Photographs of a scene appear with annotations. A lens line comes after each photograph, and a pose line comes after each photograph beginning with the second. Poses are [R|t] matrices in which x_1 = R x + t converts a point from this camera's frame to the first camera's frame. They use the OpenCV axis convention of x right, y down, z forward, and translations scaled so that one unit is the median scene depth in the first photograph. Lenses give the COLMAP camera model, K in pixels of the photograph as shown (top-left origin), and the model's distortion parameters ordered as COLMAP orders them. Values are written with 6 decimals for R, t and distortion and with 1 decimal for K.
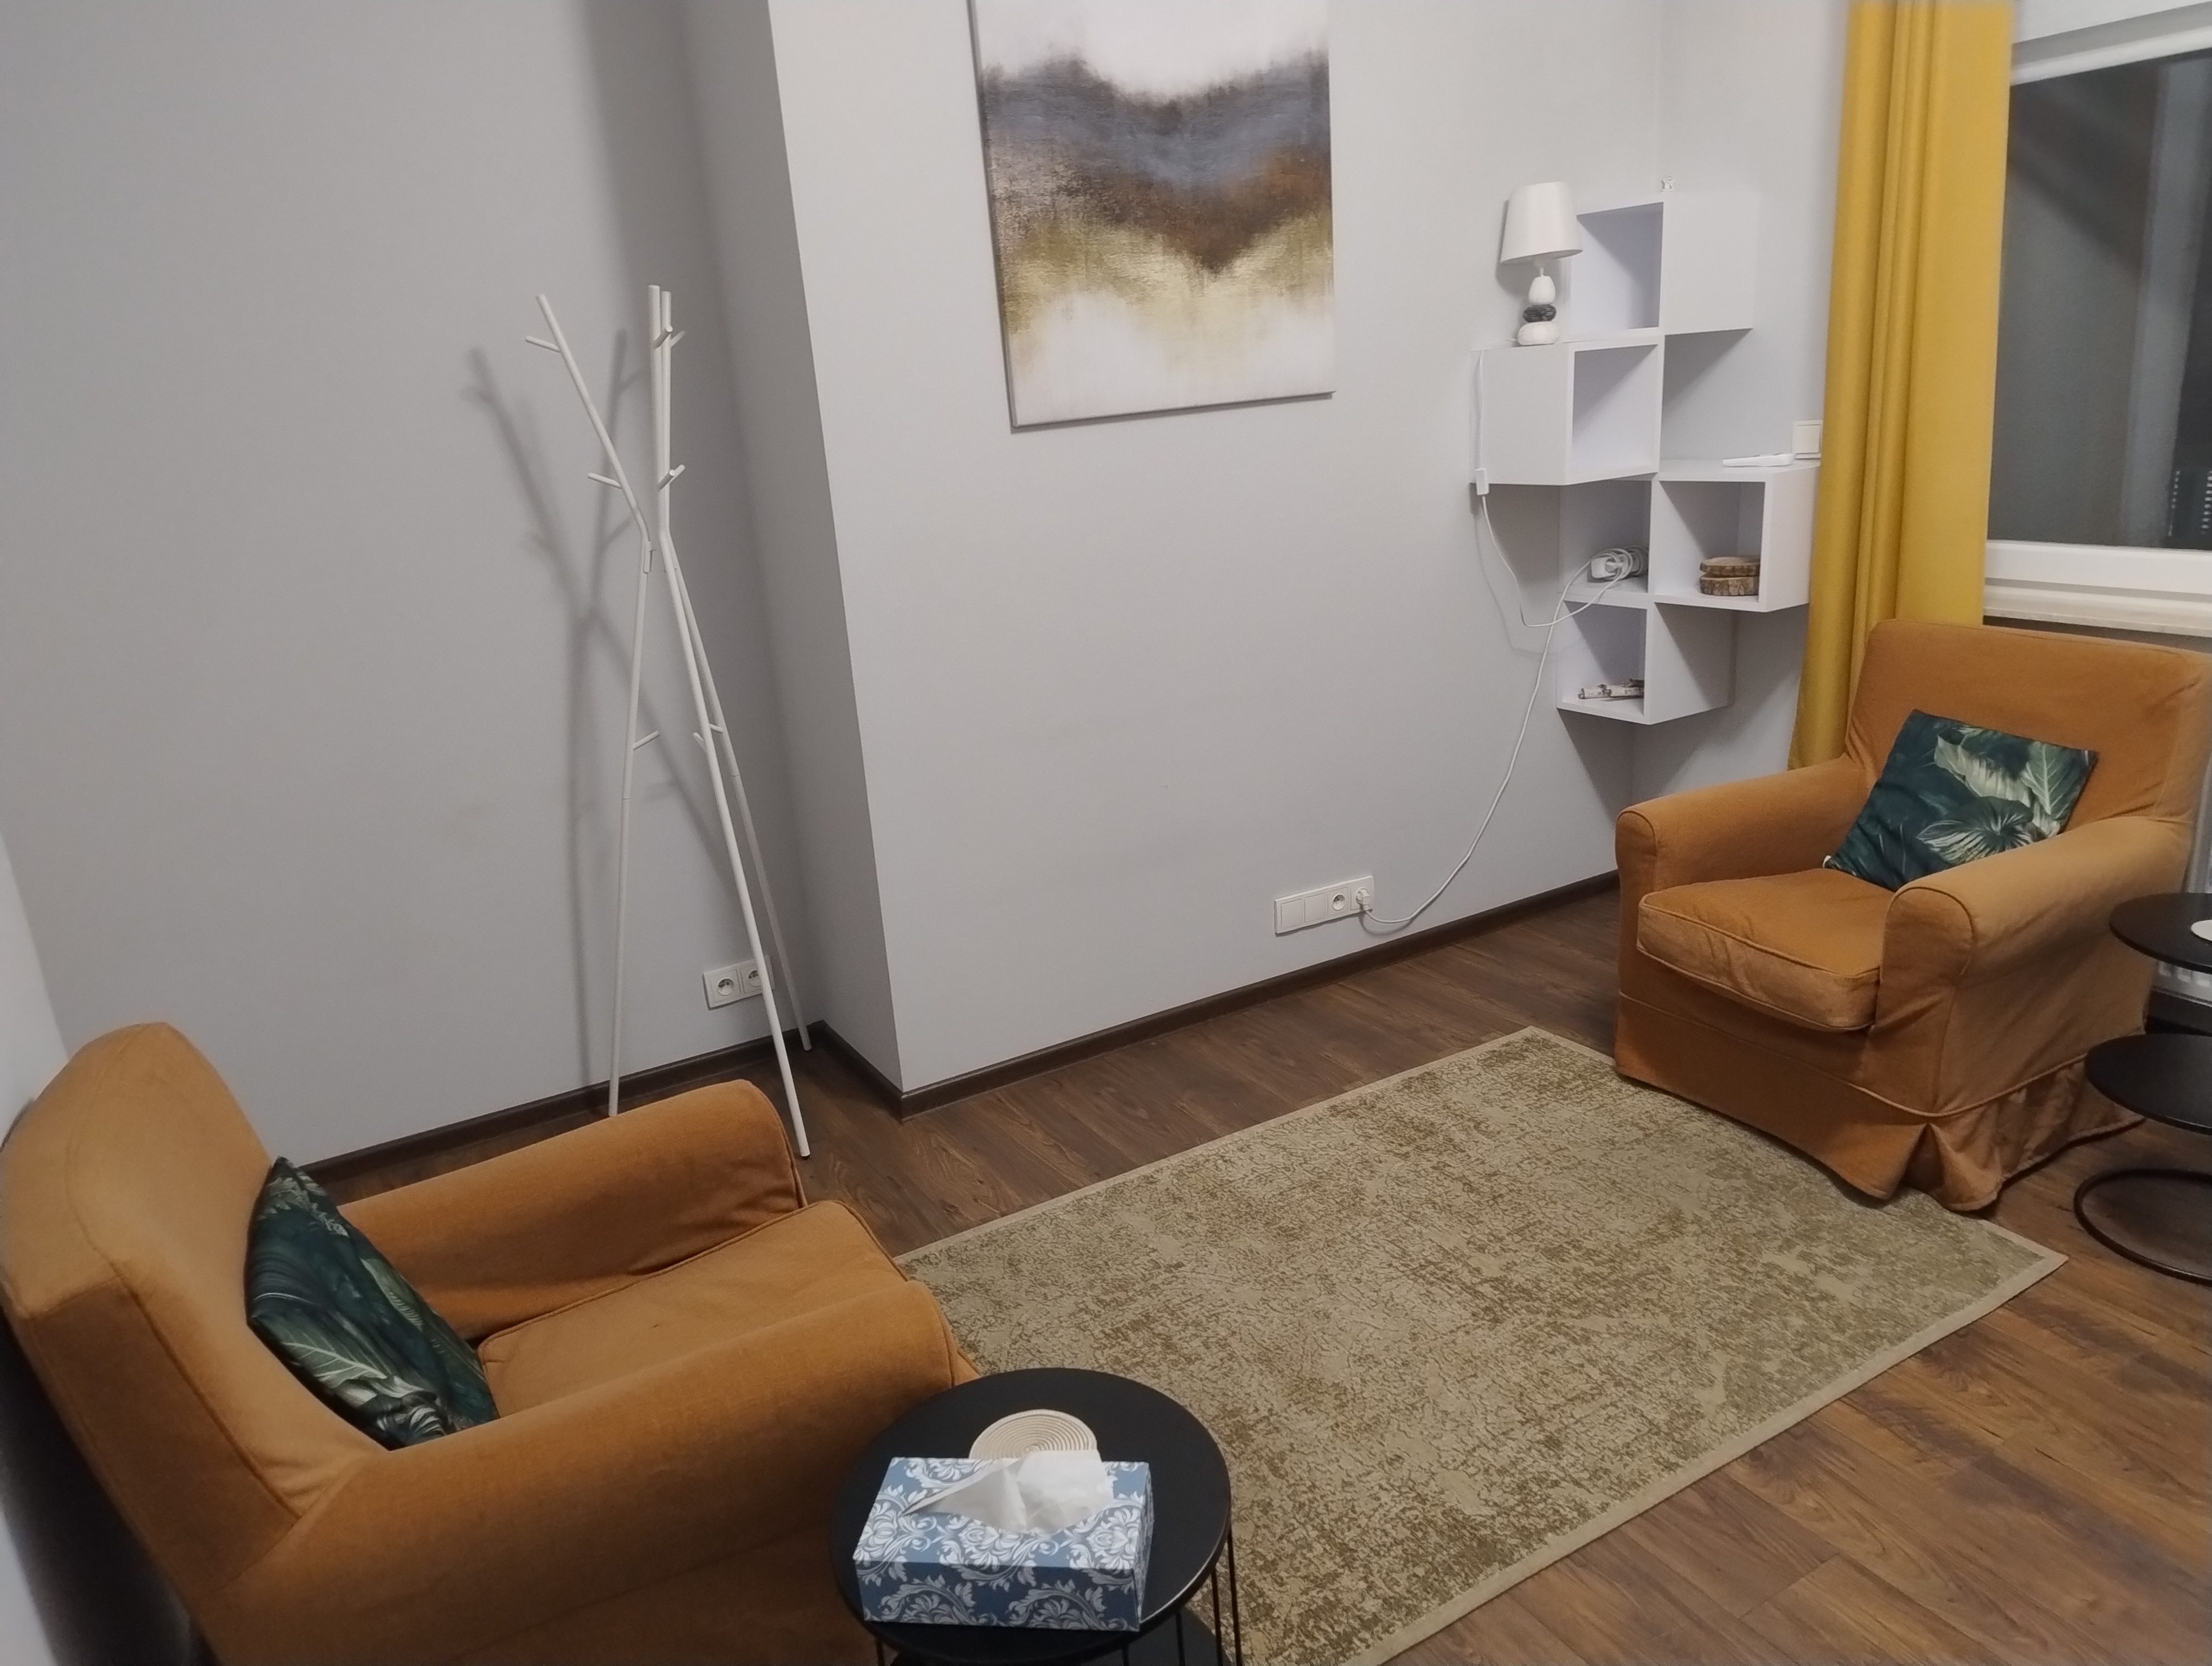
lens RADIAL K [[1523.5, 0, 1106.0], [0, 1523.5, 833.0], [0, 0, 1]] dist [0.080168, -0.072103]
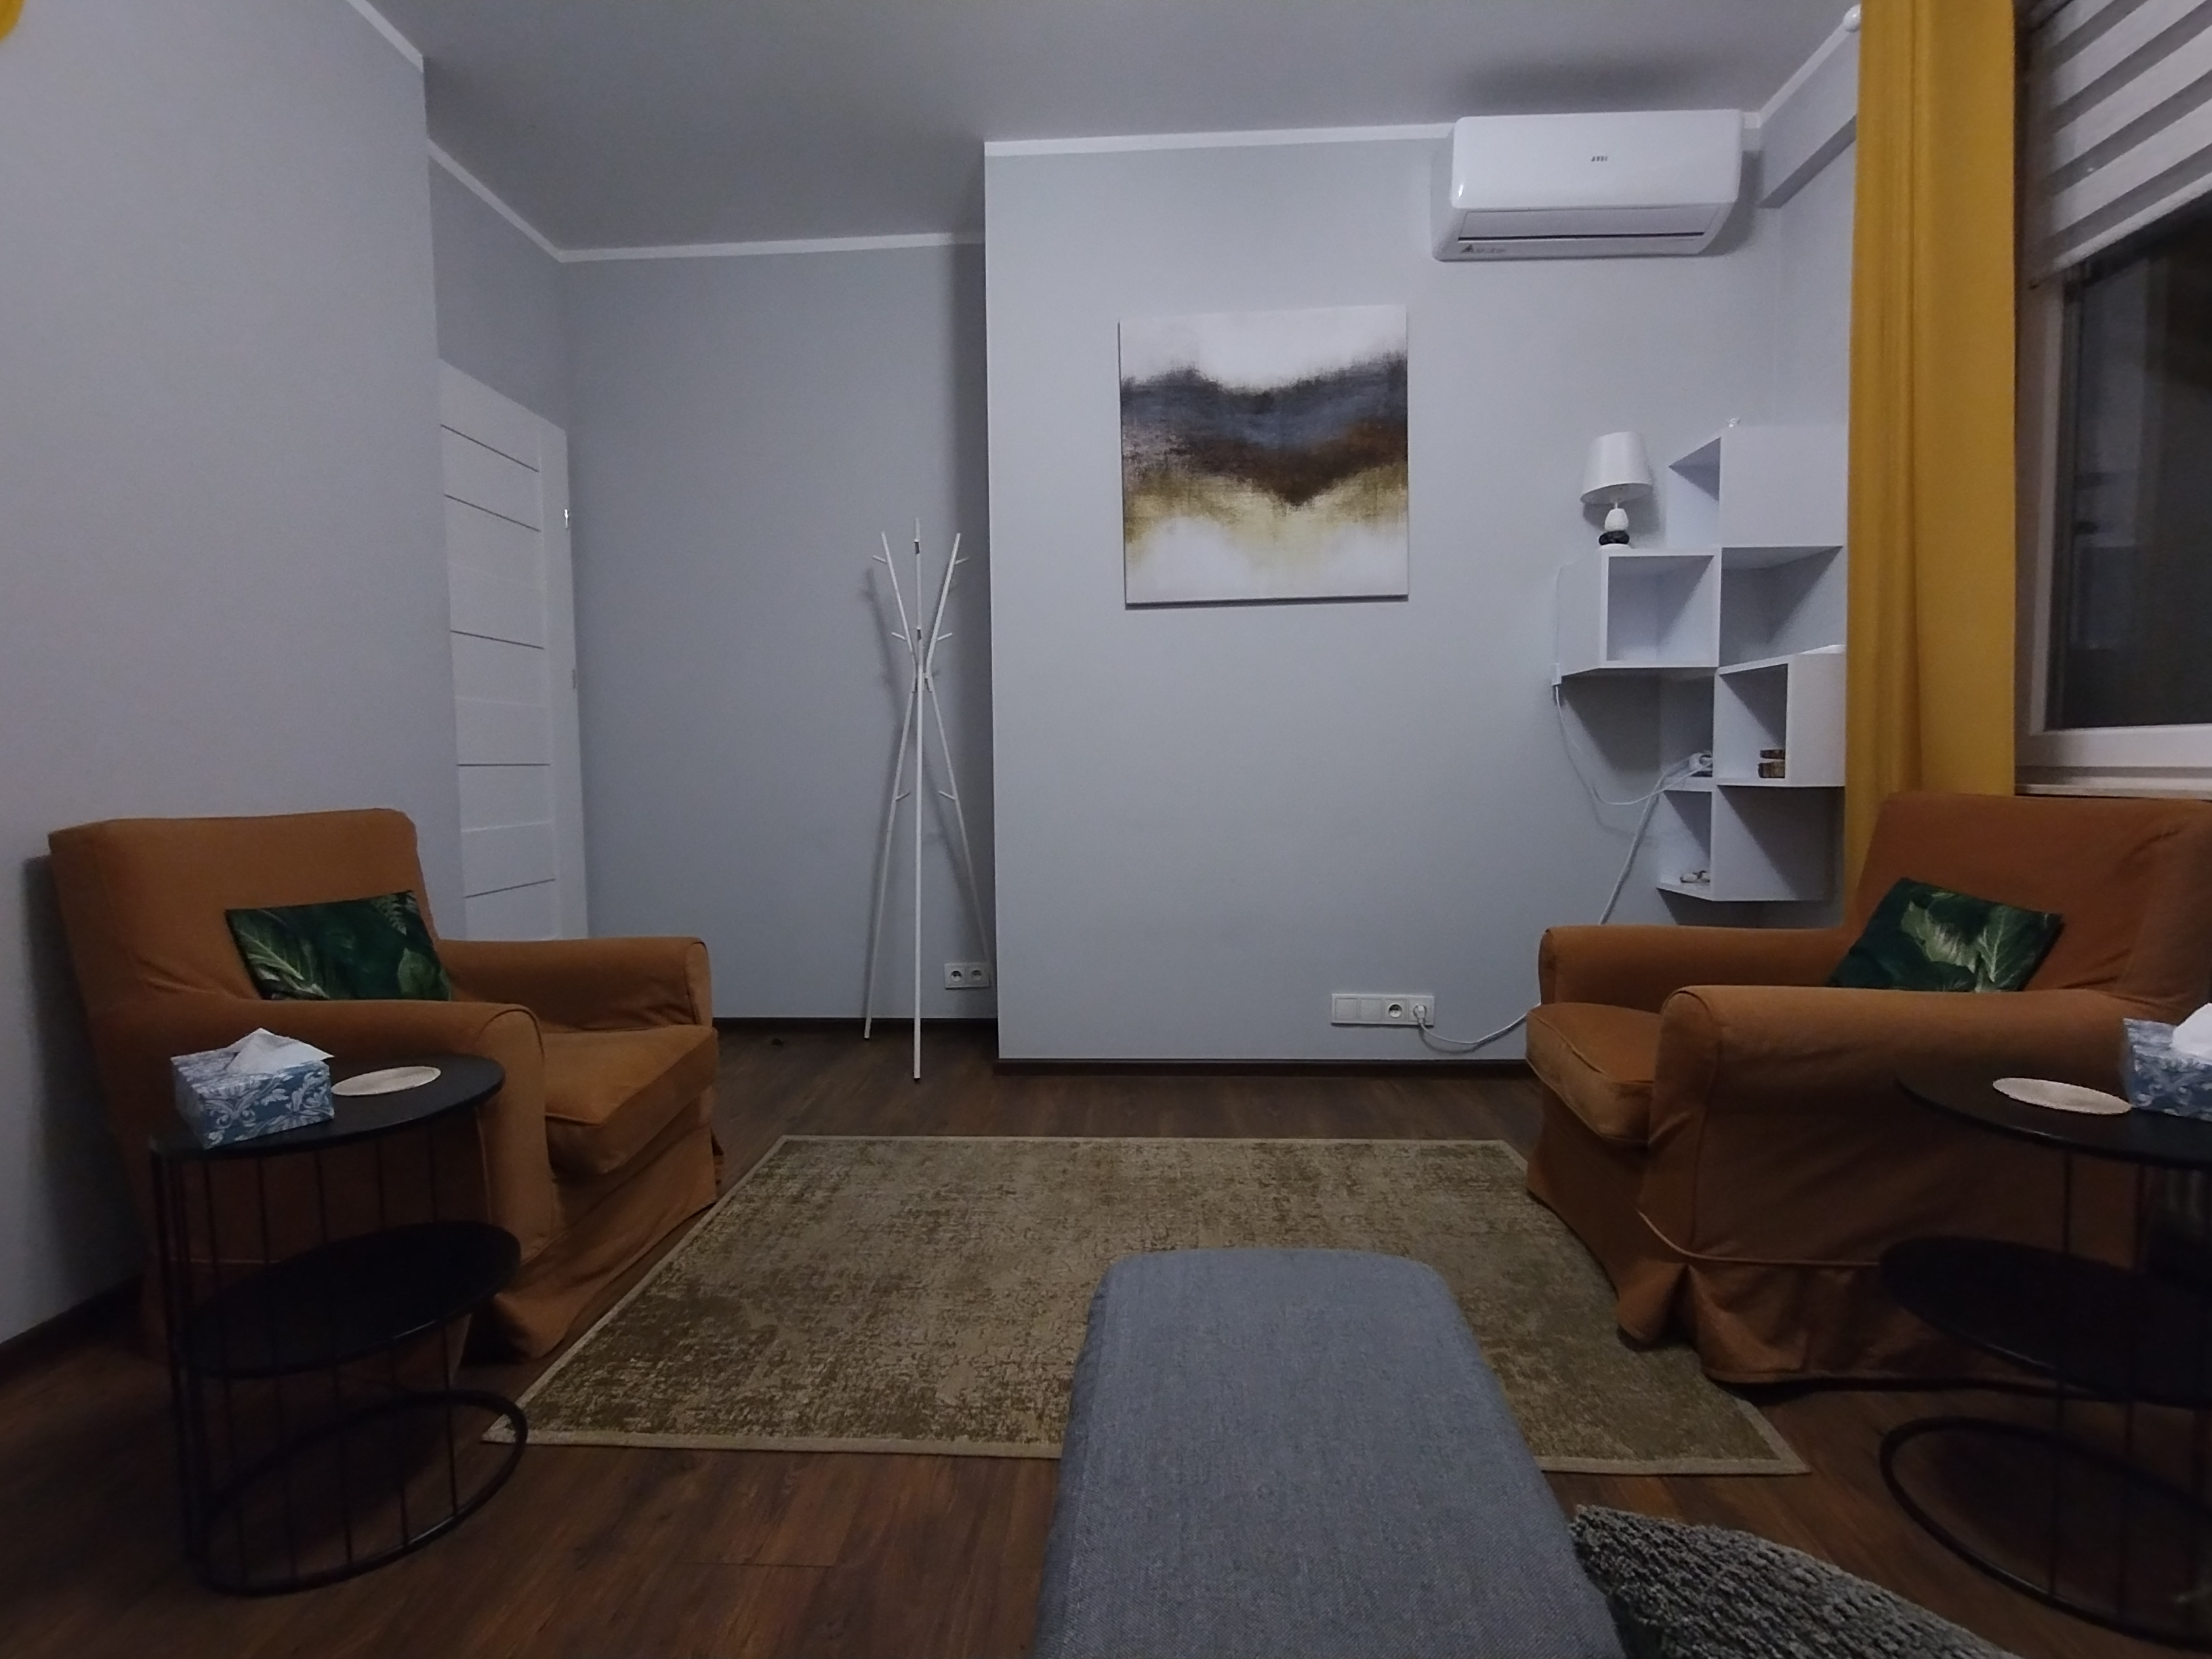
lens RADIAL K [[1008.7, 0, 1106.0], [0, 1008.7, 829.5], [0, 0, 1]] dist [-0.016117, 0.014716]
pose [[0.832382, 0.096096, -0.545807, 0.467035], [-0.205509, 0.968158, -0.142955, 0.082578], [0.514690, 0.231162, 0.825626, 0.249244]]
